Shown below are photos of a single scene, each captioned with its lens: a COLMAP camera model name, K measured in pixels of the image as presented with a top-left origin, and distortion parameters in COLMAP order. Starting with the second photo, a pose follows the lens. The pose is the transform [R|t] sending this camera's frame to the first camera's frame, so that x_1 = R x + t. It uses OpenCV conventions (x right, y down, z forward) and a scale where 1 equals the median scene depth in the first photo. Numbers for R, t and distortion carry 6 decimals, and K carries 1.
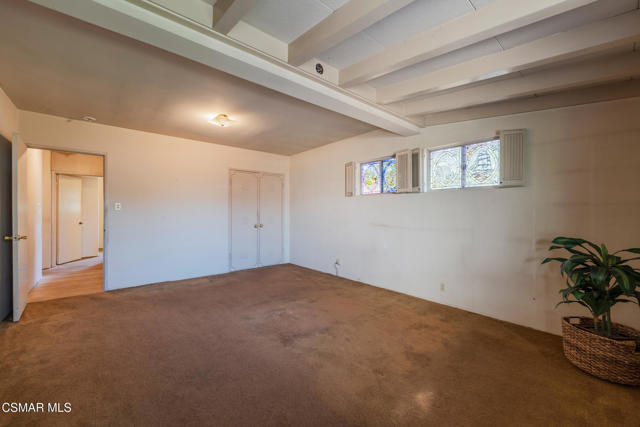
lens RADIAL K [[257.3, 0, 319.3], [0, 257.3, 210.5], [0, 0, 1]] dist [-0.000893, -0.000884]
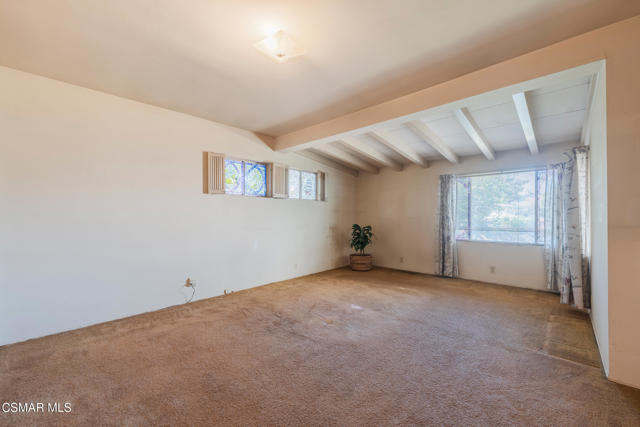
lens RADIAL K [[257.3, 0, 319.3], [0, 257.3, 217.2], [0, 0, 1]] dist [-0.000893, -0.000884]
pose [[-0.095322, 0.002935, 0.995442, -1.011854], [0.000193, 0.999996, -0.002930, 0.029106], [-0.995446, -0.000087, -0.095322, 1.044922]]
